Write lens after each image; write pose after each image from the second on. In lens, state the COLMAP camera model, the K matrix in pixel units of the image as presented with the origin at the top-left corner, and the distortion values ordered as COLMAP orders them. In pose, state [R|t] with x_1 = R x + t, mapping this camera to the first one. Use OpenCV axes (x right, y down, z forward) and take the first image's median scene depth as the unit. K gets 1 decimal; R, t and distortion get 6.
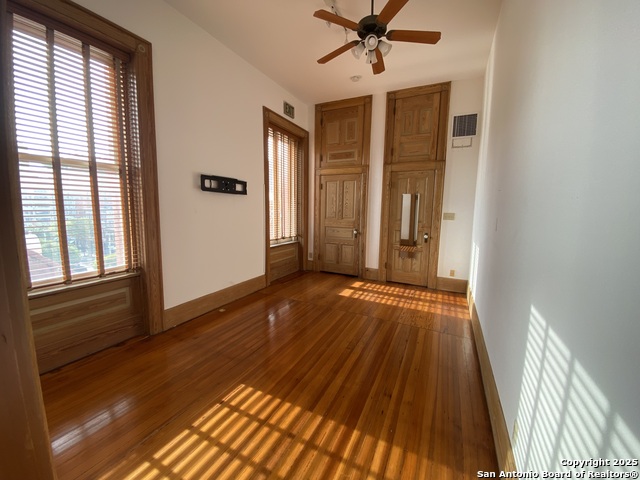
lens RADIAL K [[257.9, 0, 318.5], [0, 257.9, 240.3], [0, 0, 1]] dist [0.012110, -0.021964]
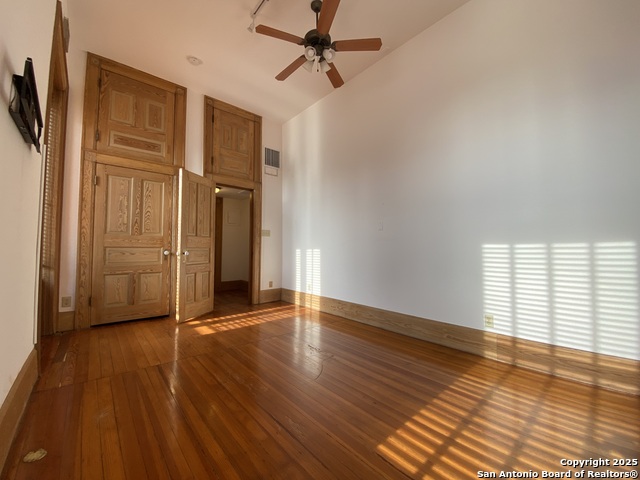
lens RADIAL K [[257.4, 0, 320.0], [0, 257.4, 240.0], [0, 0, 1]] dist [0.014345, -0.019572]
pose [[0.378093, 0.022640, 0.925491, -0.706345], [0.122434, 0.989697, -0.074229, 0.076171], [-0.917636, 0.141377, 0.371425, 0.644581]]
